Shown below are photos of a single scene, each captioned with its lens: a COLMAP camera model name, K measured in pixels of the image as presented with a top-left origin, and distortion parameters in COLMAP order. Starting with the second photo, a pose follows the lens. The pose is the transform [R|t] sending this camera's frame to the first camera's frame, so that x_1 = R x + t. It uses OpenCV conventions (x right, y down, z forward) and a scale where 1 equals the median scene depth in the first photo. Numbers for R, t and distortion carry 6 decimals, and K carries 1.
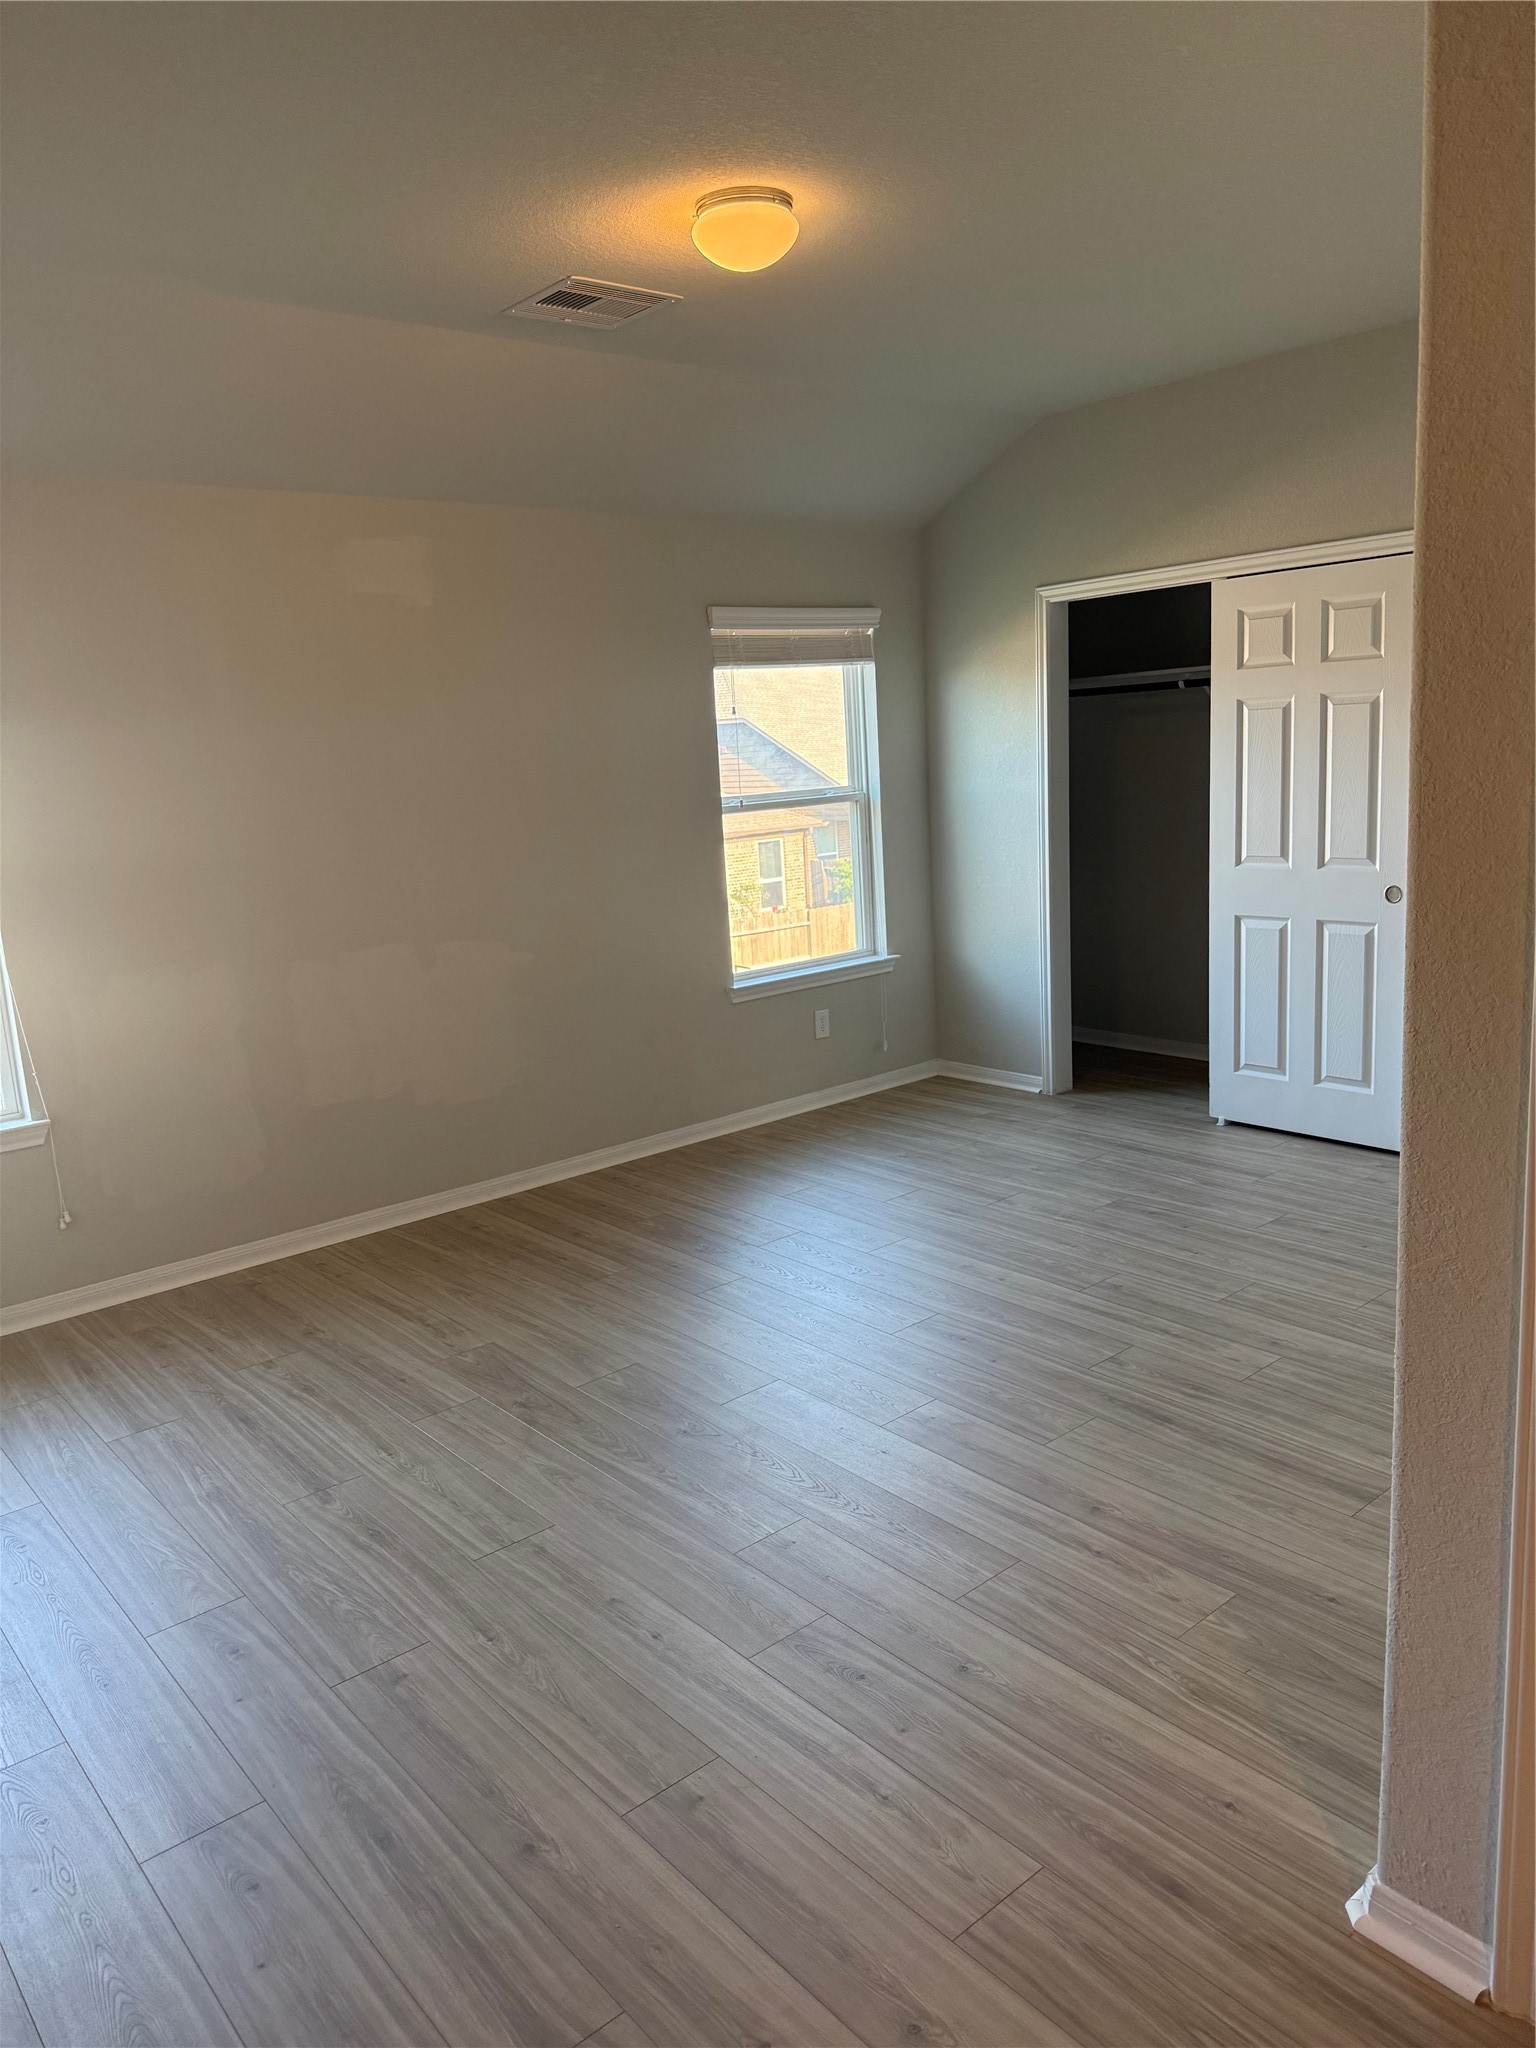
lens RADIAL K [[1456.9, 0, 768.0], [0, 1456.9, 1024.0], [0, 0, 1]] dist [0.000354, -0.000233]
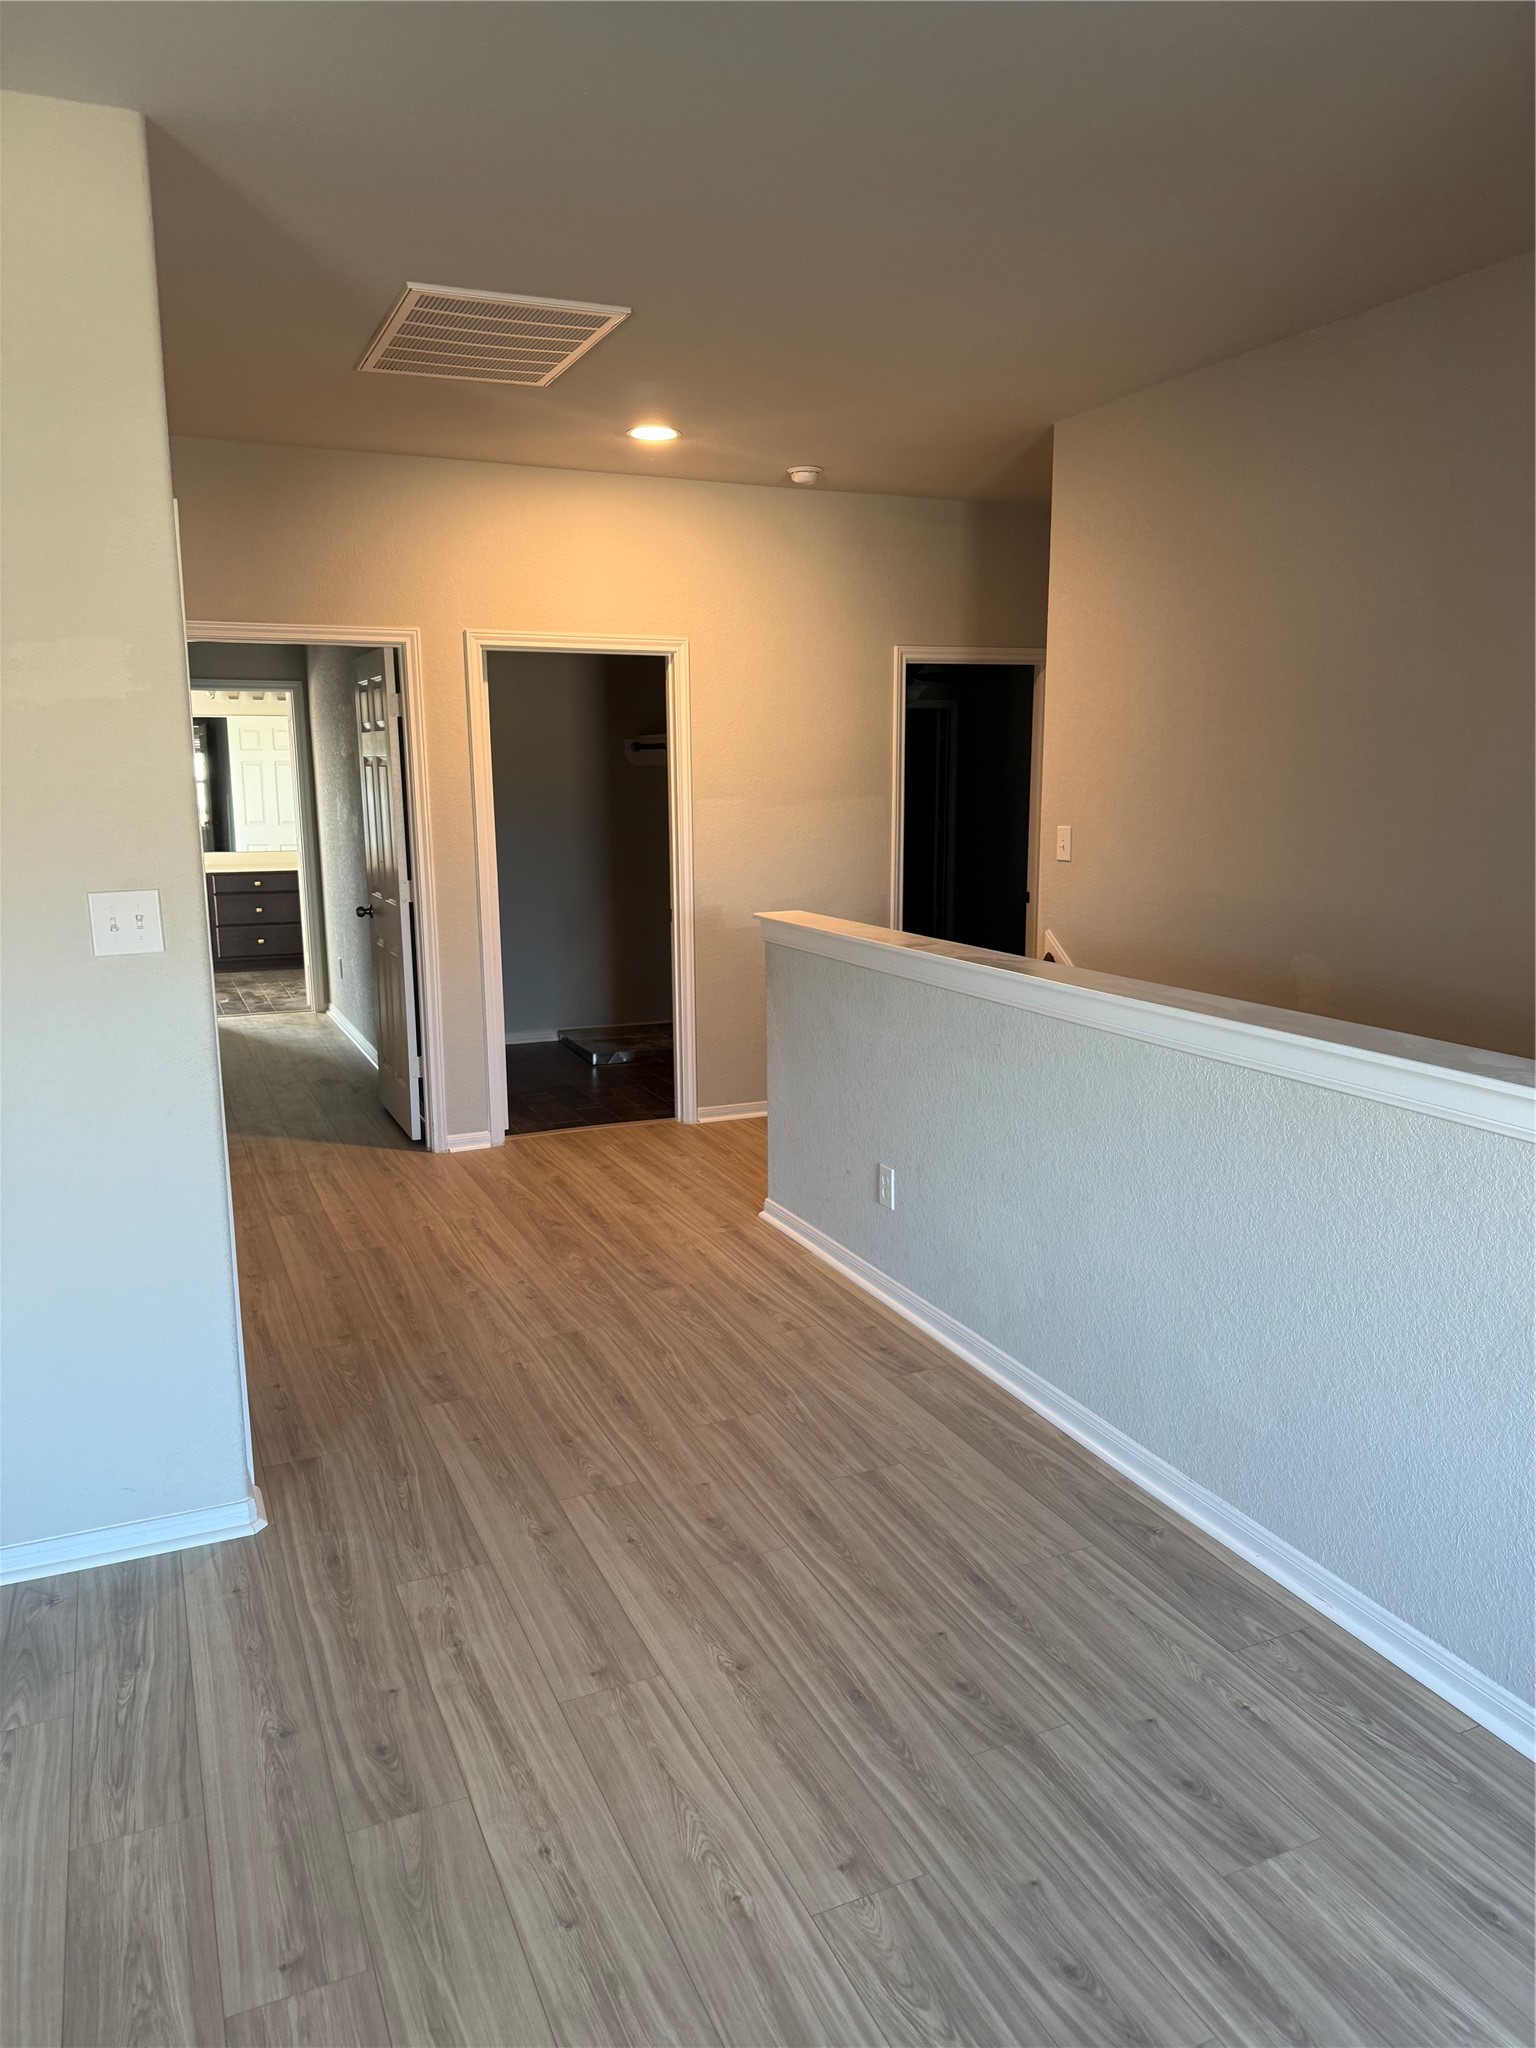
lens RADIAL K [[1456.9, 0, 768.0], [0, 1456.9, 1024.0], [0, 0, 1]] dist [0.000354, -0.000233]
pose [[-0.958561, 0.009299, 0.284737, -0.503435], [0.110148, 0.933839, 0.340312, -0.328673], [-0.262733, 0.357573, -0.896166, 1.770653]]
